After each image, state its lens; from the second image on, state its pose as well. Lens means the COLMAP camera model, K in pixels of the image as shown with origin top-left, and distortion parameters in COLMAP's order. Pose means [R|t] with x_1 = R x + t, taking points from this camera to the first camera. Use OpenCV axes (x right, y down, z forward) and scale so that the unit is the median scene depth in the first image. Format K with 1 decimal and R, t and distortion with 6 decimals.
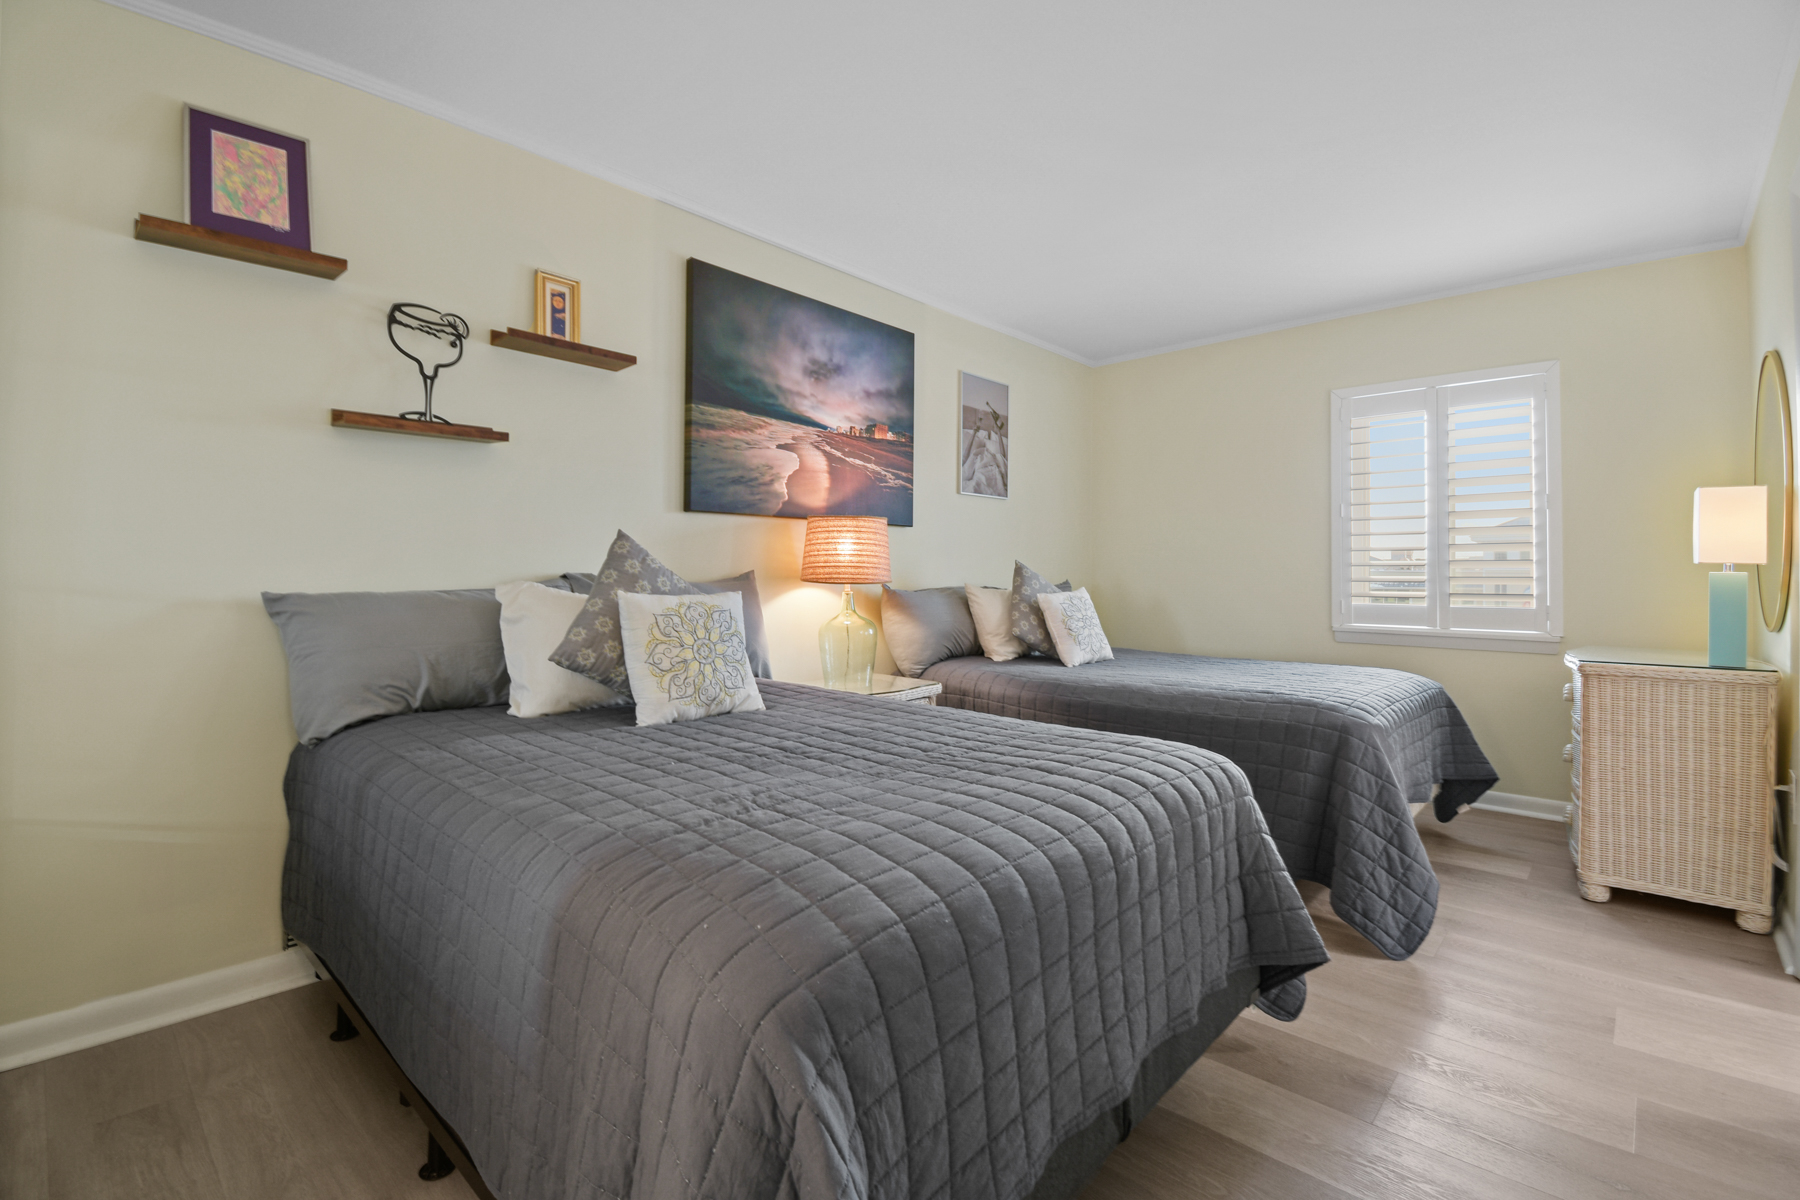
lens RADIAL K [[810.3, 0, 896.4], [0, 810.3, 577.5], [0, 0, 1]] dist [0.022064, -0.027285]
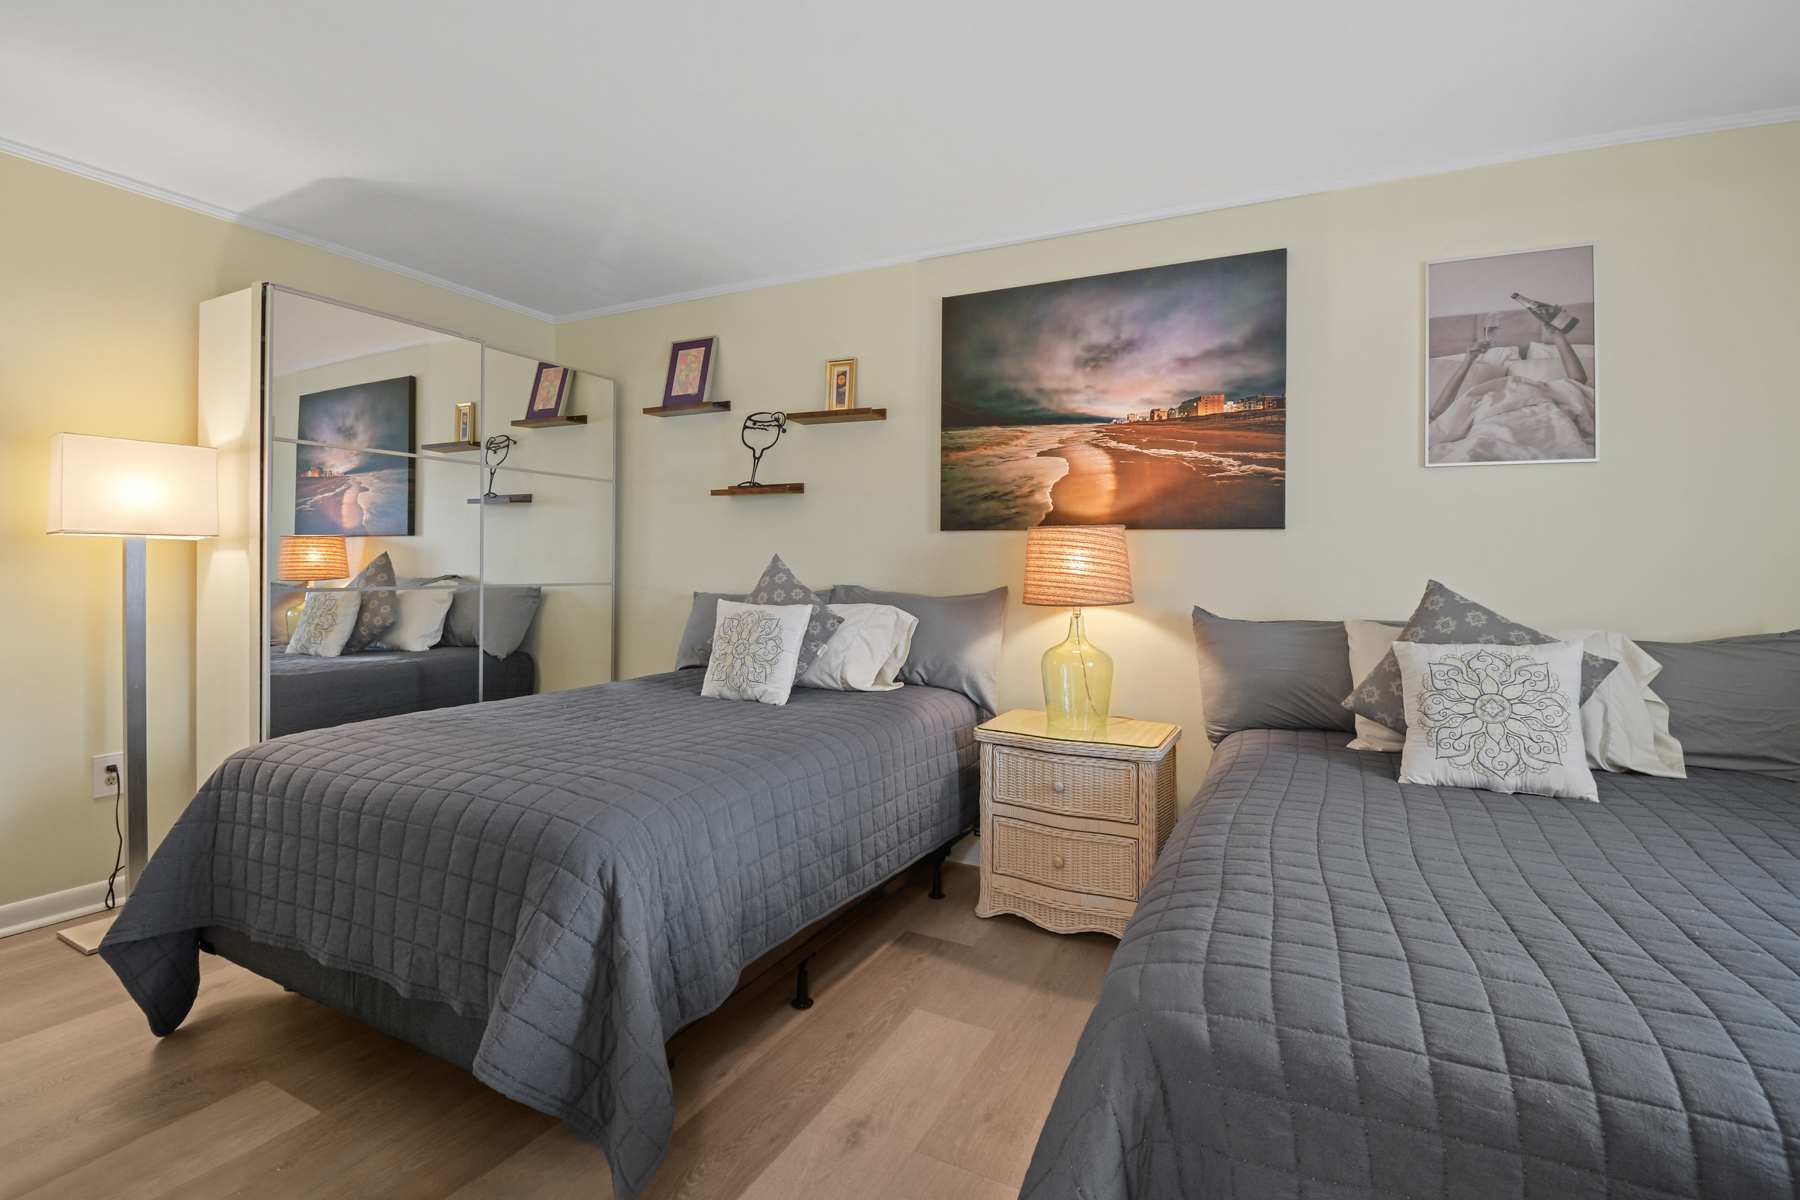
lens RADIAL K [[818.0, 0, 894.7], [0, 818.0, 565.9], [0, 0, 1]] dist [0.020442, -0.027024]
pose [[0.271161, -0.006780, -0.962510, 0.701840], [-0.022789, 0.999650, -0.013462, -0.017171], [0.962264, 0.025585, 0.270912, 0.583908]]
